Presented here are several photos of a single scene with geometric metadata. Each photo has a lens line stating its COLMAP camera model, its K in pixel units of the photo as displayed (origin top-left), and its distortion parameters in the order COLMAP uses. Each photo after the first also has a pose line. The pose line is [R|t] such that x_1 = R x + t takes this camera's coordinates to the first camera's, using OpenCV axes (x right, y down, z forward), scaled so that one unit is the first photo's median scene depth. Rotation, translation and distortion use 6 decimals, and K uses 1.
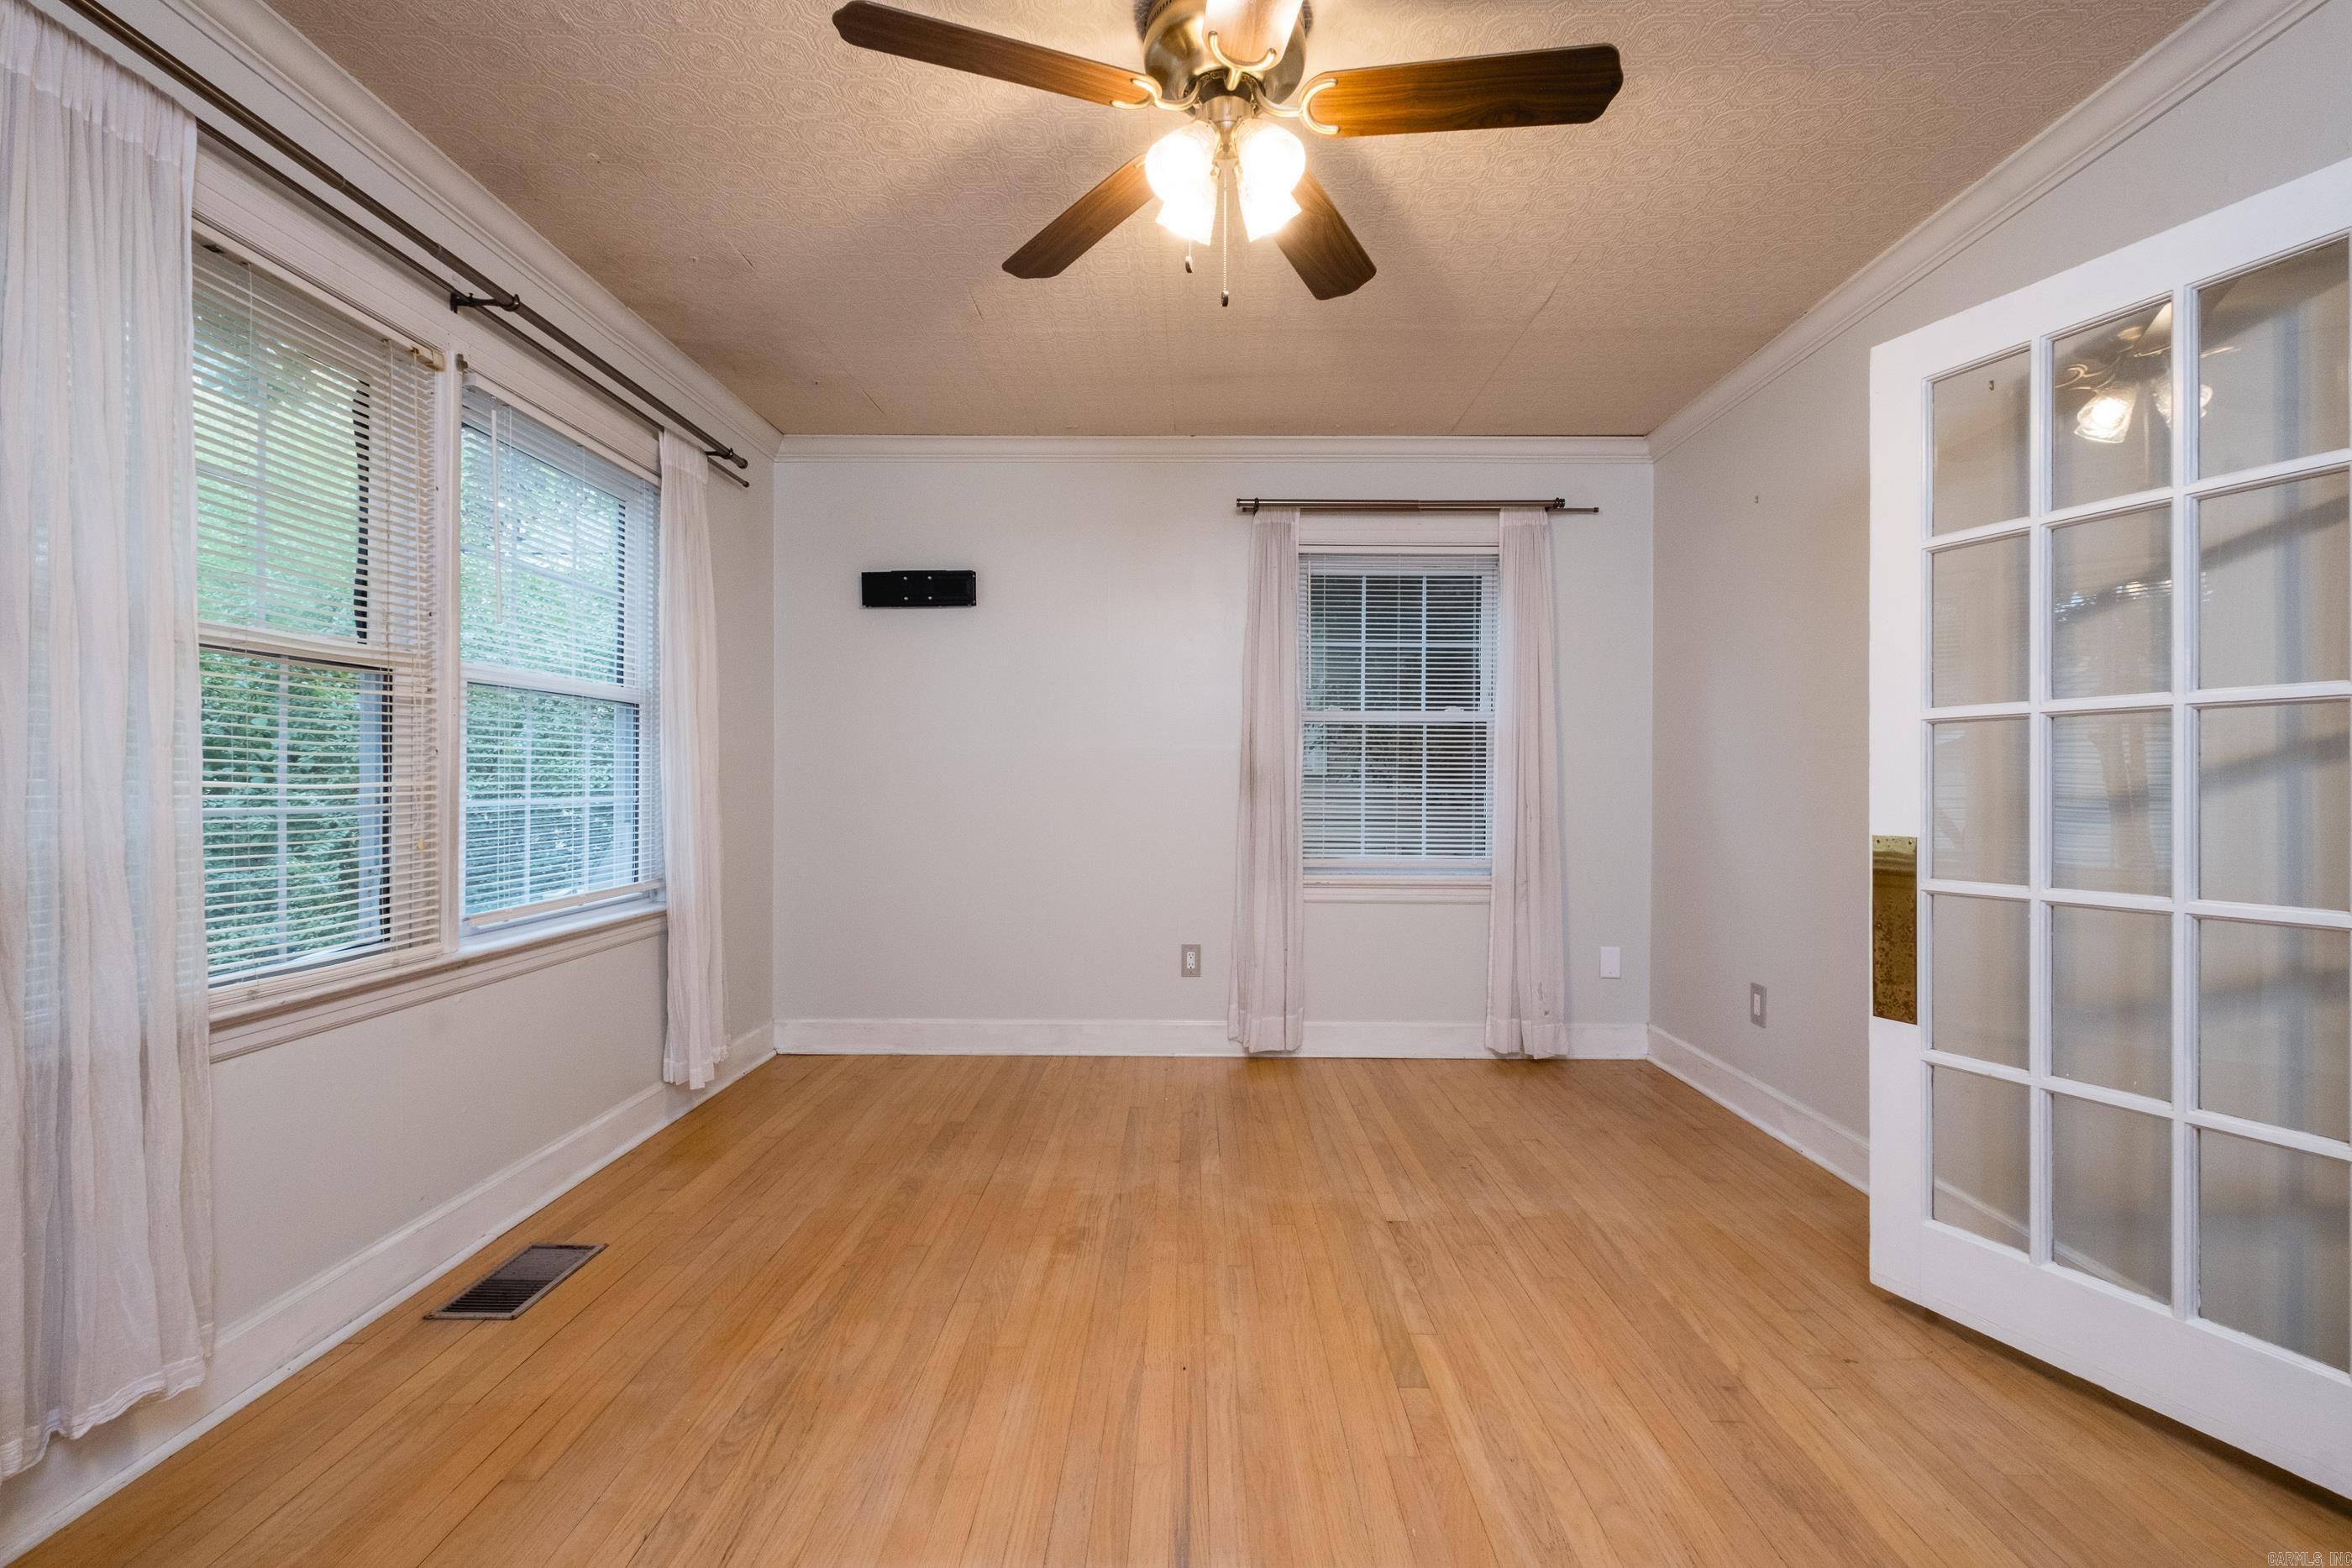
lens RADIAL K [[1017.6, 0, 1169.5], [0, 1017.6, 786.1], [0, 0, 1]] dist [0.002725, -0.003802]
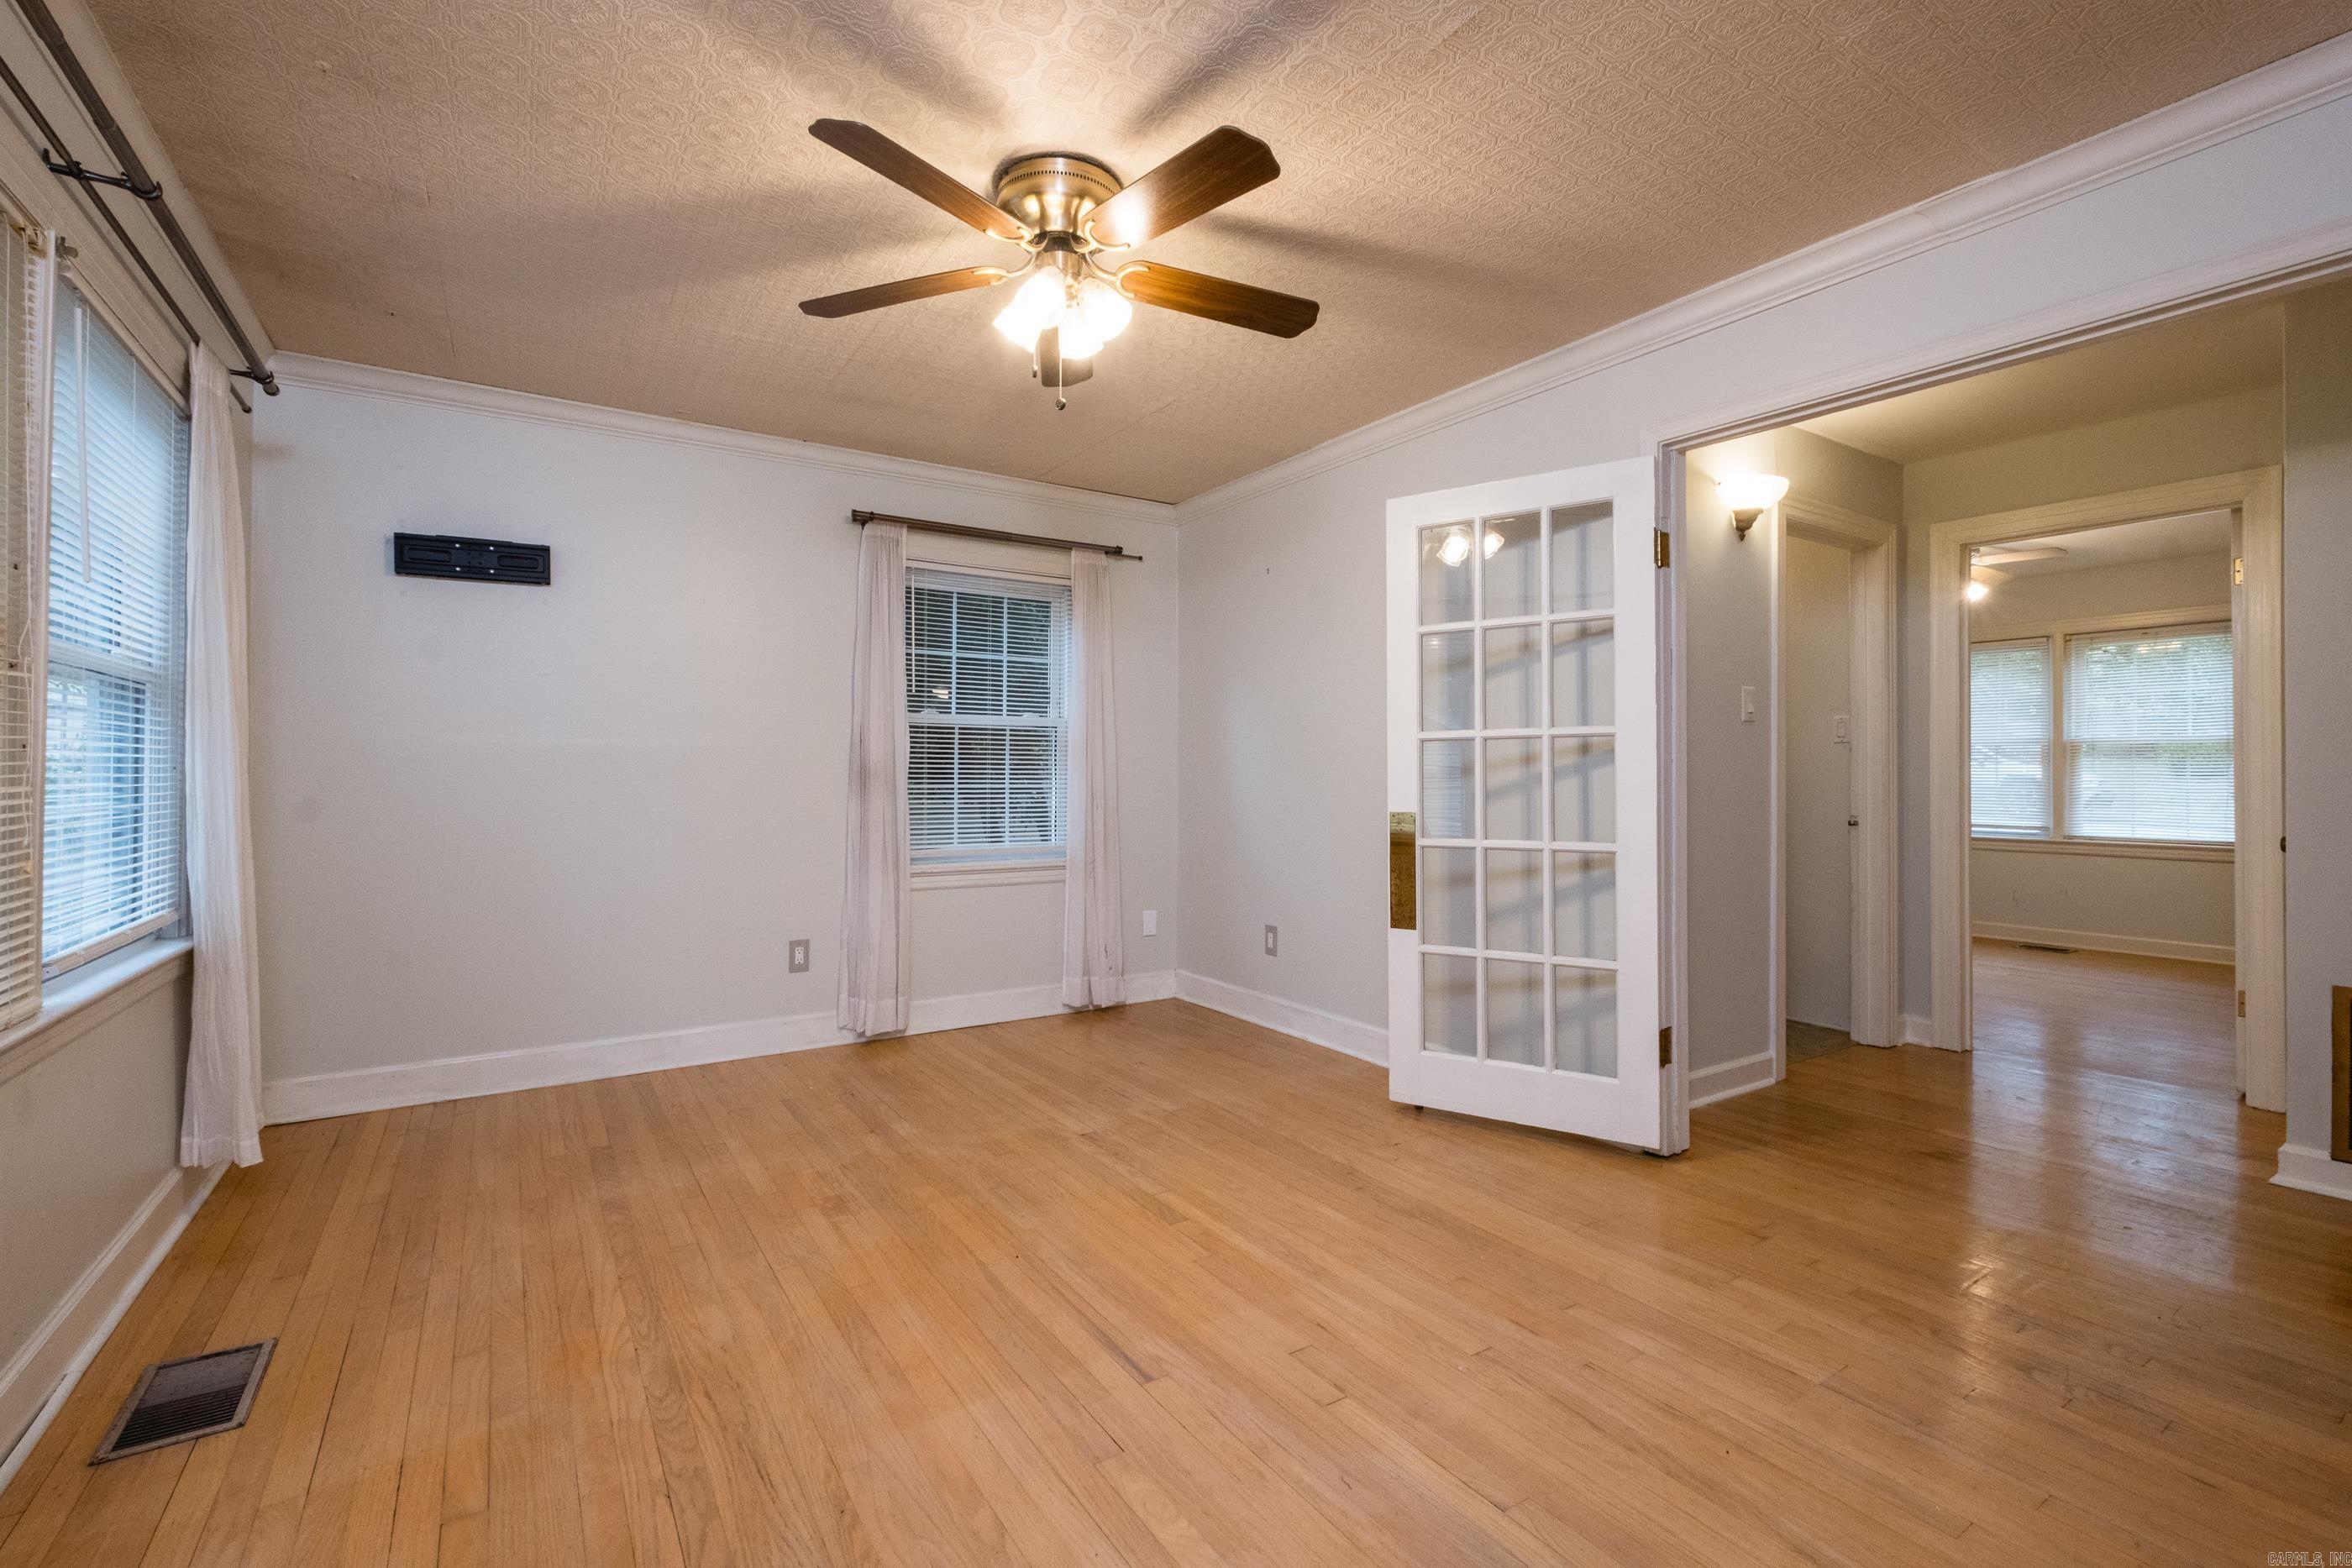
lens RADIAL K [[1048.0, 0, 1181.9], [0, 1048.0, 776.7], [0, 0, 1]] dist [0.002320, -0.005695]
pose [[0.826104, -0.004626, 0.563498, -0.333754], [0.006475, 0.999978, -0.001284, -0.004371], [-0.563480, 0.004710, 0.826116, -0.103310]]
